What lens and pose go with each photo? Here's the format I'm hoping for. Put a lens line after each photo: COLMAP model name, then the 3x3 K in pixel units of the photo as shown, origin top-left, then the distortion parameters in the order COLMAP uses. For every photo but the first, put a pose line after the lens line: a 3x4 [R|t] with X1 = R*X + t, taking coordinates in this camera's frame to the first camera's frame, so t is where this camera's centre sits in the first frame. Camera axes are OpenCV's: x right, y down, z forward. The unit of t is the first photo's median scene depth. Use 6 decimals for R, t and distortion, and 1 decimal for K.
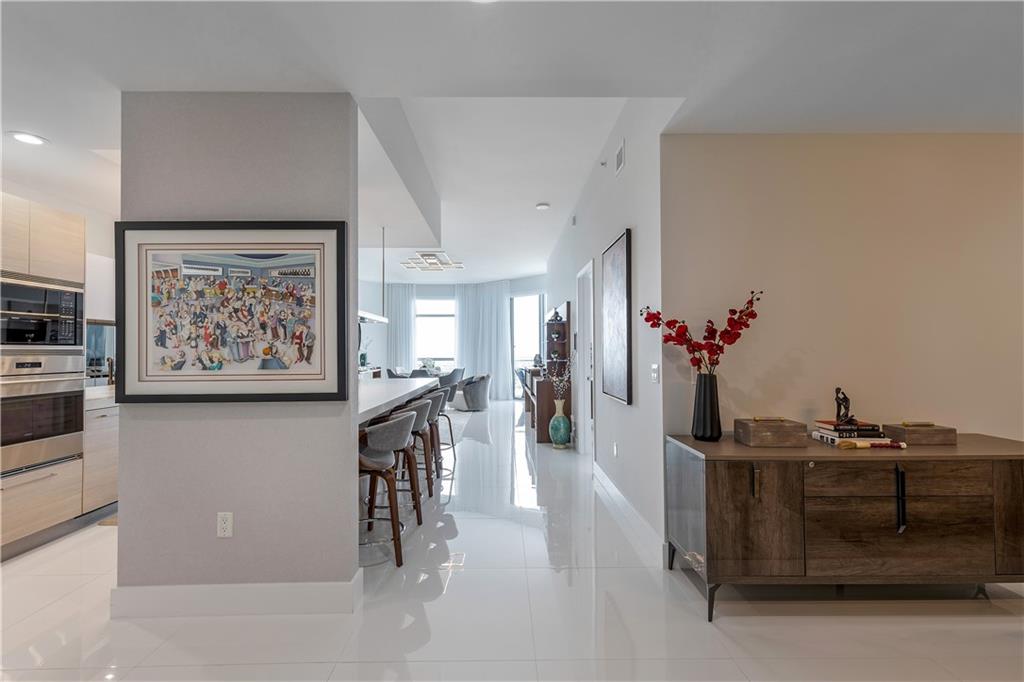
lens RADIAL K [[466.9, 0, 507.7], [0, 466.9, 339.5], [0, 0, 1]] dist [-0.000213, 0.000073]
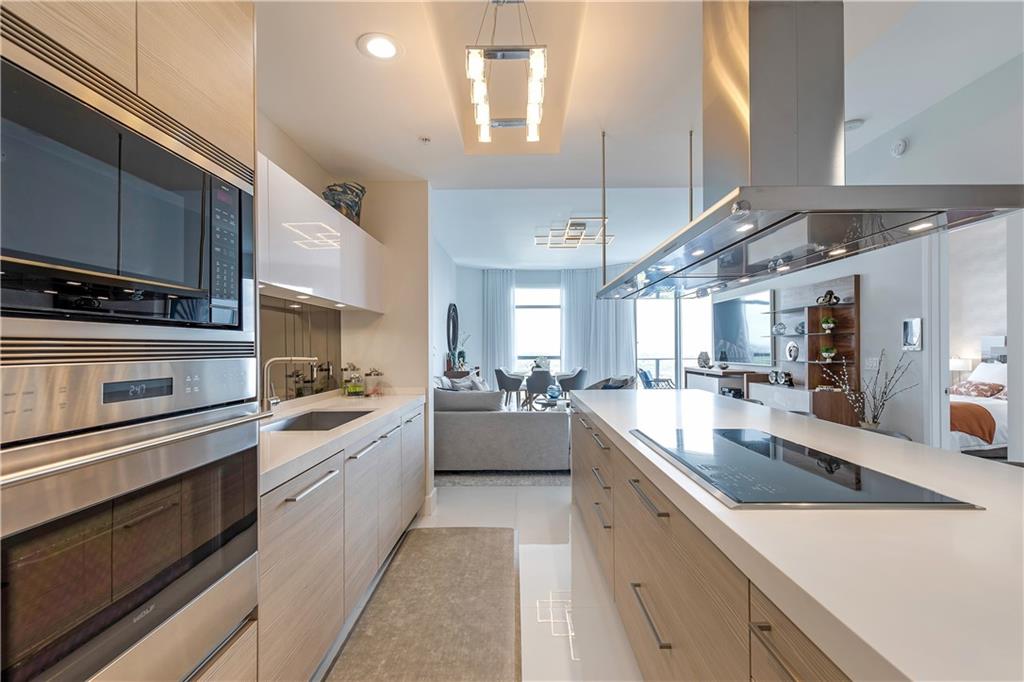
lens RADIAL K [[458.5, 0, 513.1], [0, 458.5, 344.5], [0, 0, 1]] dist [0.003585, 0.000075]
pose [[0.999470, 0.001305, -0.032527, -0.920891], [-0.000765, 0.999862, 0.016612, 0.023331], [0.032544, -0.016579, 0.999333, 0.843112]]
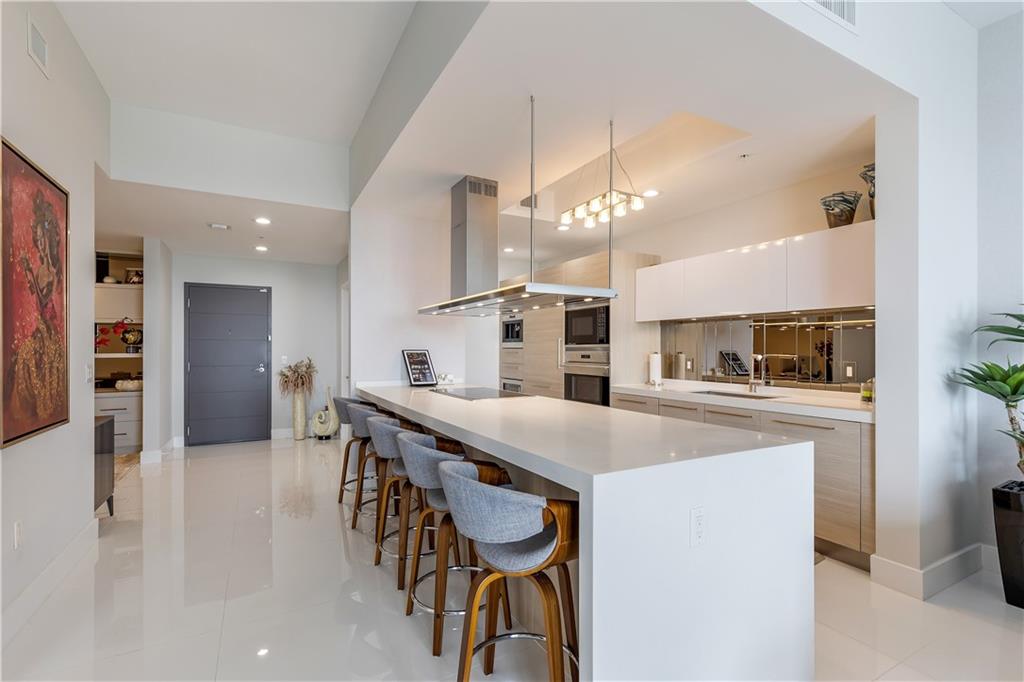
lens RADIAL K [[464.4, 0, 518.3], [0, 464.4, 347.8], [0, 0, 1]] dist [0.004550, 0.000141]
pose [[-0.879653, 0.002870, -0.475608, -0.045055], [0.015006, 0.999651, -0.021723, 0.066832], [0.475380, -0.026246, -0.879389, 2.794239]]
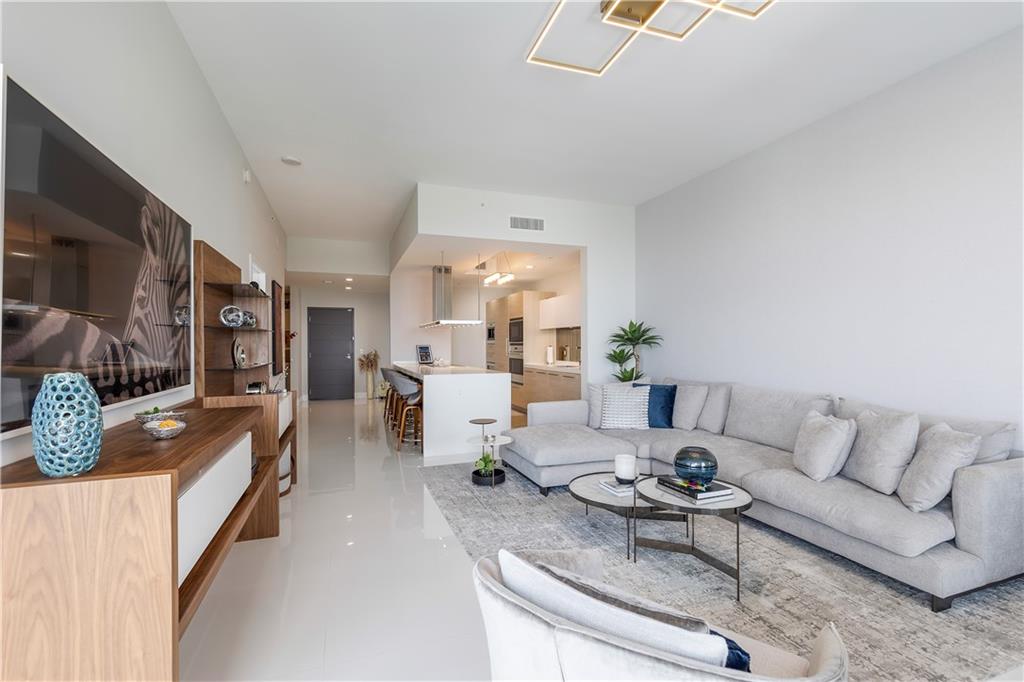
lens RADIAL K [[458.5, 0, 513.1], [0, 458.5, 344.5], [0, 0, 1]] dist [0.003585, 0.000075]
pose [[-0.943598, 0.008261, -0.330991, -0.051301], [0.015781, 0.999675, -0.020038, 0.105379], [0.330718, -0.024131, -0.943421, 4.481945]]
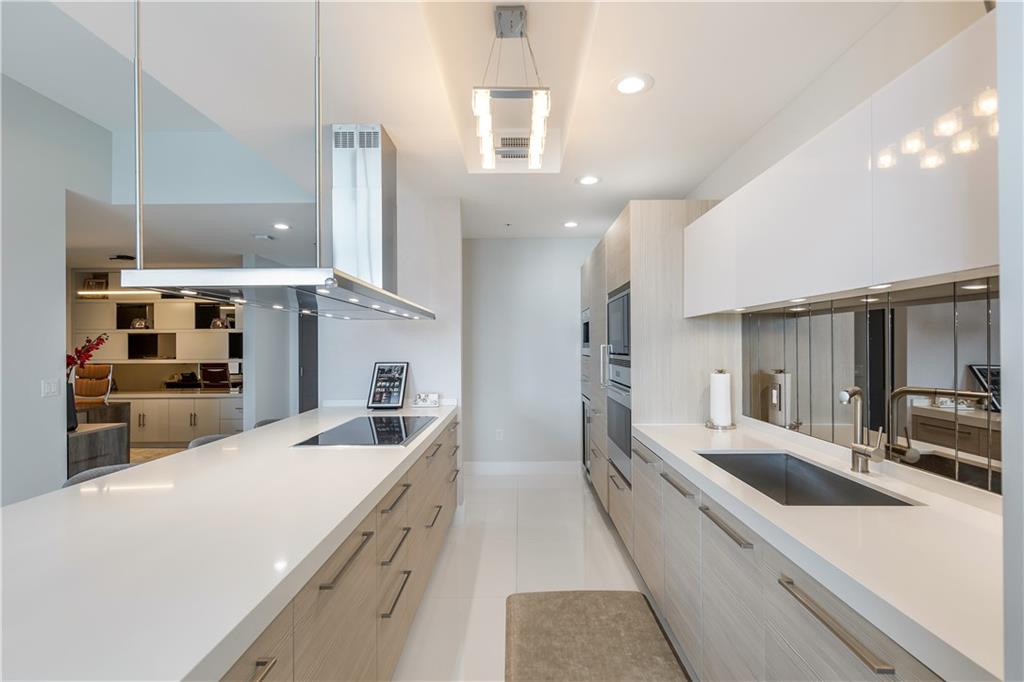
lens RADIAL K [[493.8, 0, 512.0], [0, 493.8, 341.0], [0, 0, 1]] dist [-0.000337, -0.000003]
pose [[-0.999589, 0.010285, 0.026754, -0.974674], [0.009294, 0.999276, -0.036891, 0.023663], [-0.027114, -0.036627, -0.998961, 2.542880]]
